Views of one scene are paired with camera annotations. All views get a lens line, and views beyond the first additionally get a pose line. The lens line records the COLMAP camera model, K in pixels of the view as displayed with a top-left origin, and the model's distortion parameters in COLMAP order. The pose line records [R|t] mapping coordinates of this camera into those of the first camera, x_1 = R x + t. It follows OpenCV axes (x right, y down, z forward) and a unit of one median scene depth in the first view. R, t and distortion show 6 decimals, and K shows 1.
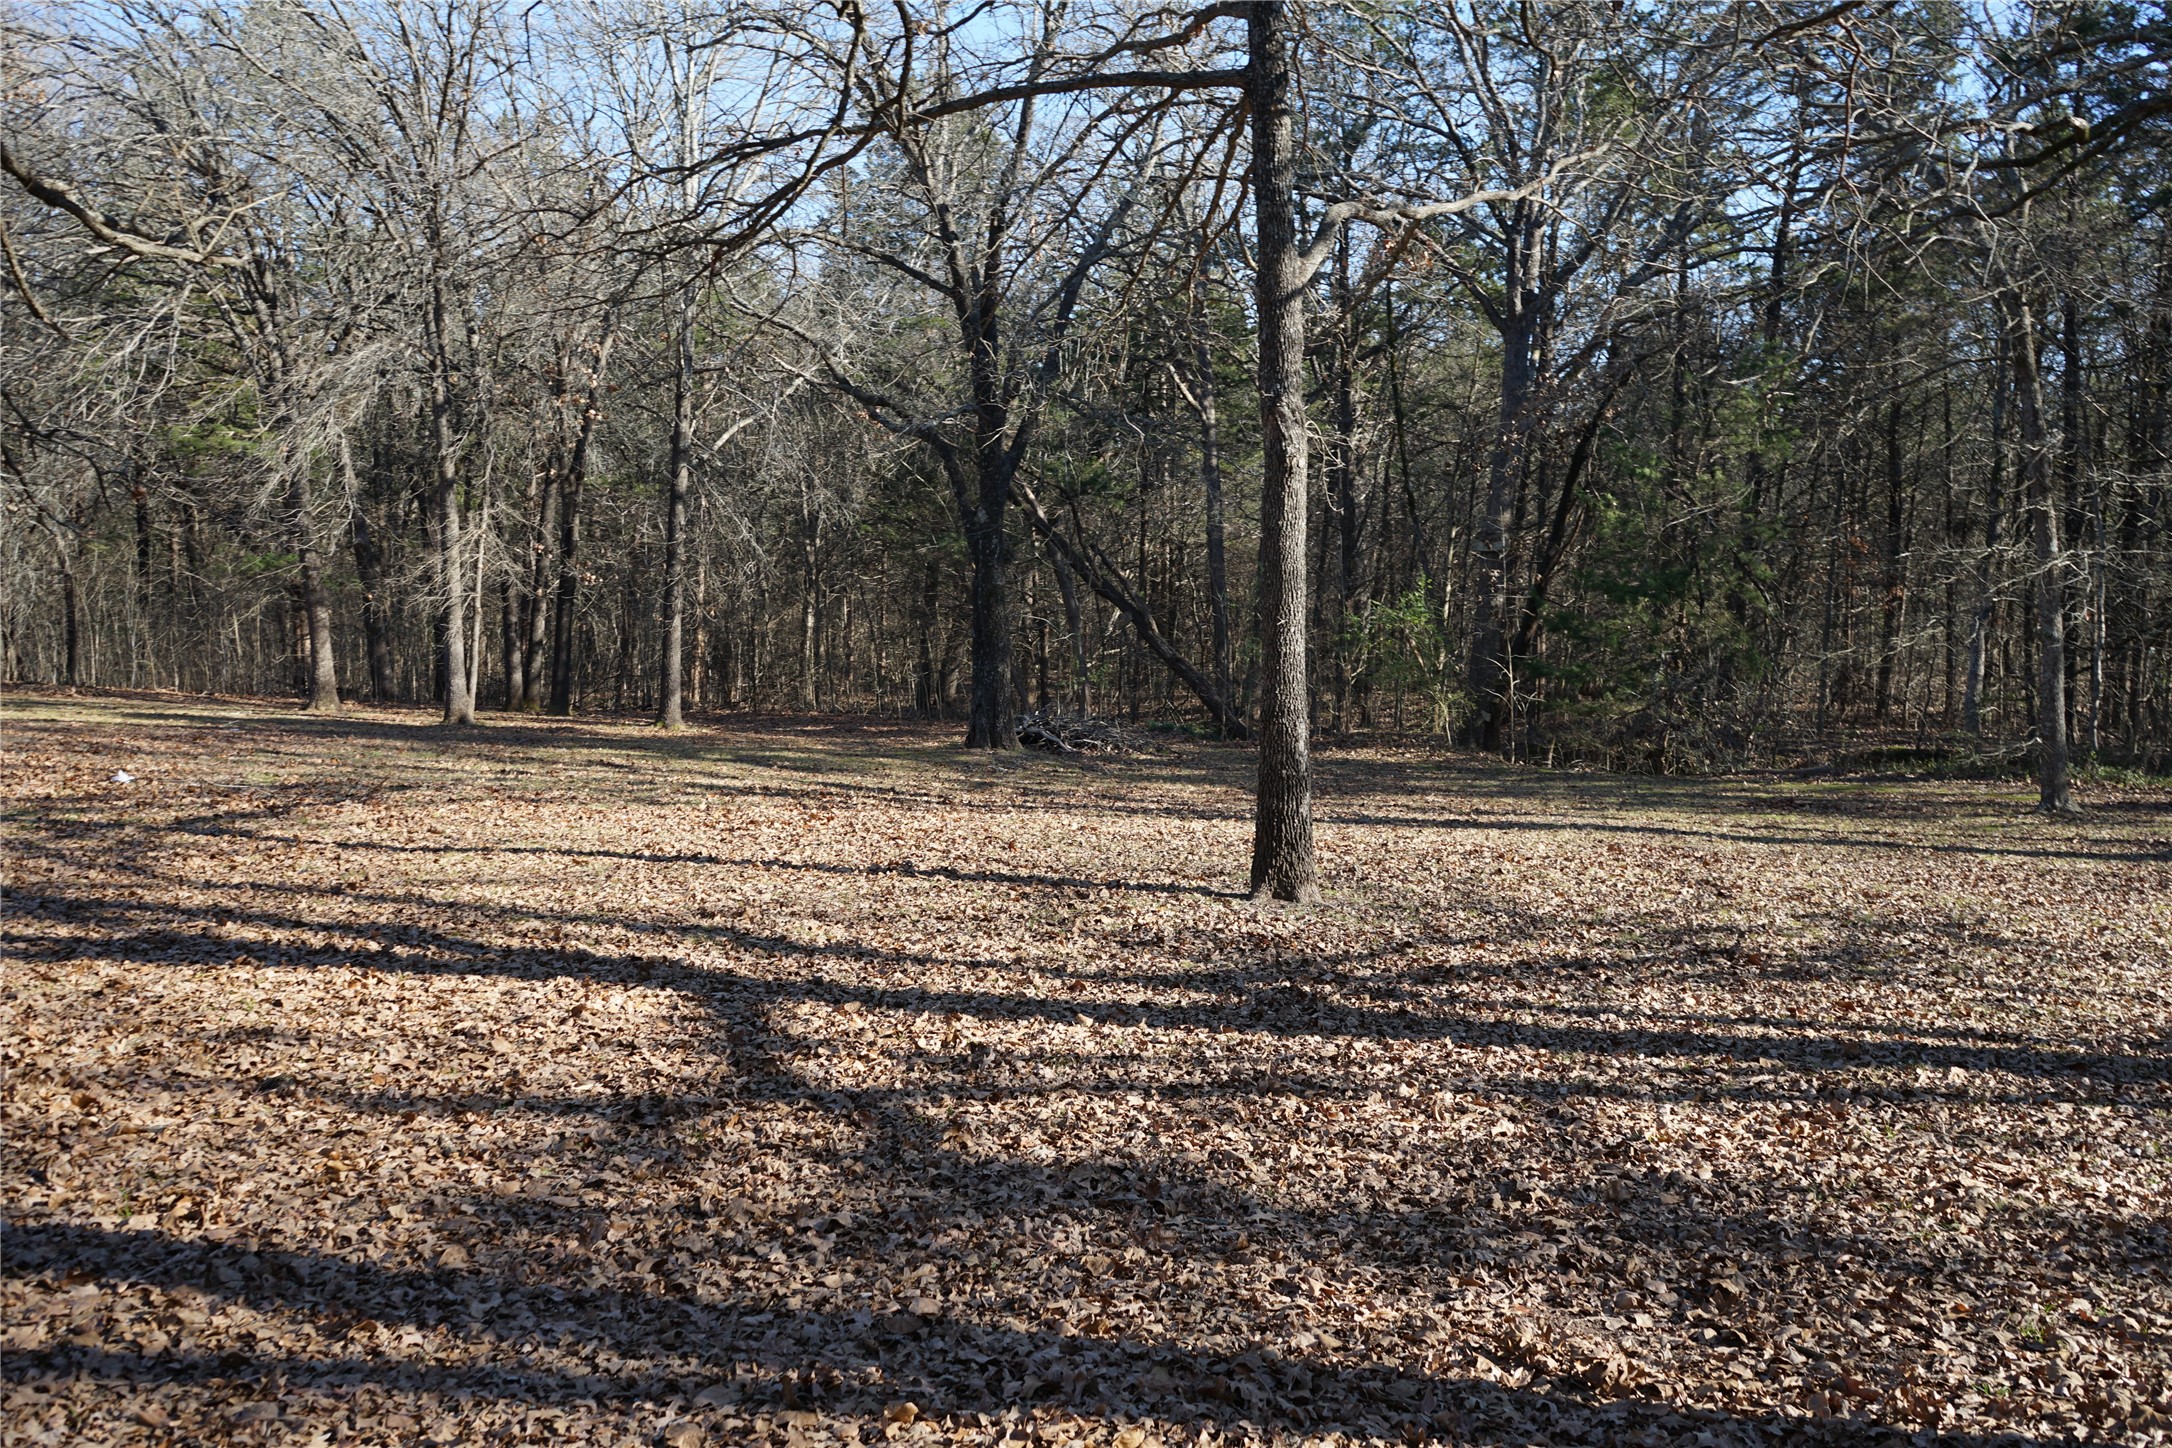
lens RADIAL K [[1830.7, 0, 1085.9], [0, 1830.7, 725.3], [0, 0, 1]] dist [-0.010941, 0.004738]
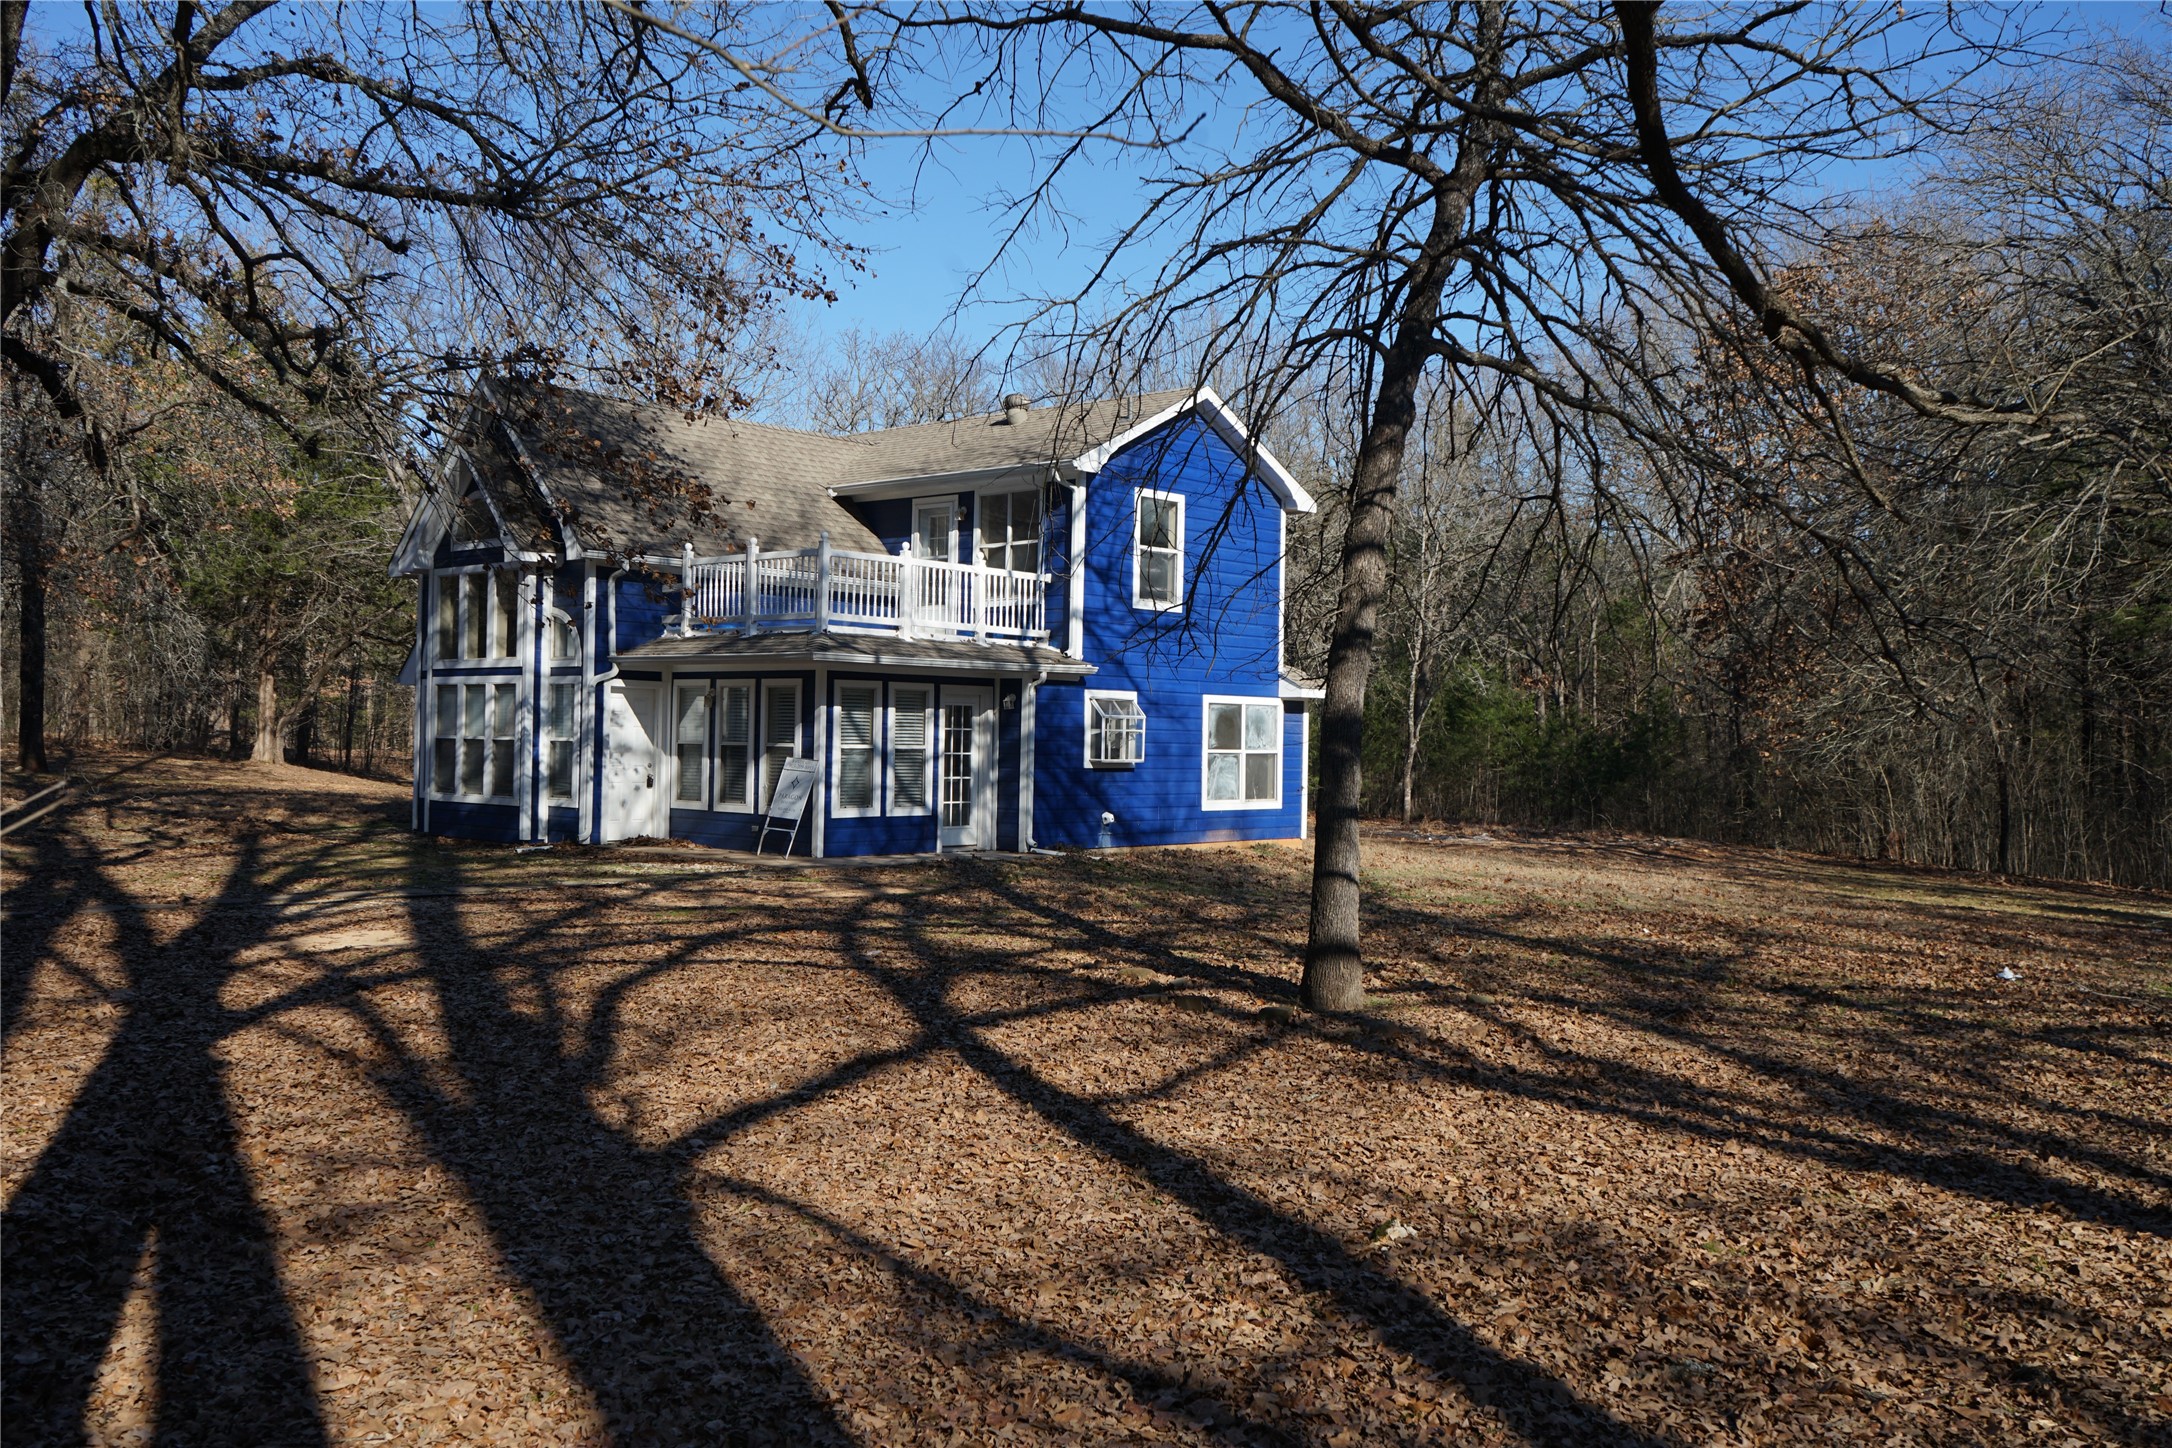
lens RADIAL K [[1830.7, 0, 1083.8], [0, 1830.7, 719.4], [0, 0, 1]] dist [-0.010941, 0.004738]
pose [[0.551508, -0.028542, -0.833681, 0.013985], [-0.059889, 0.995481, -0.073700, -0.010597], [0.832017, 0.090574, 0.547306, 0.130737]]
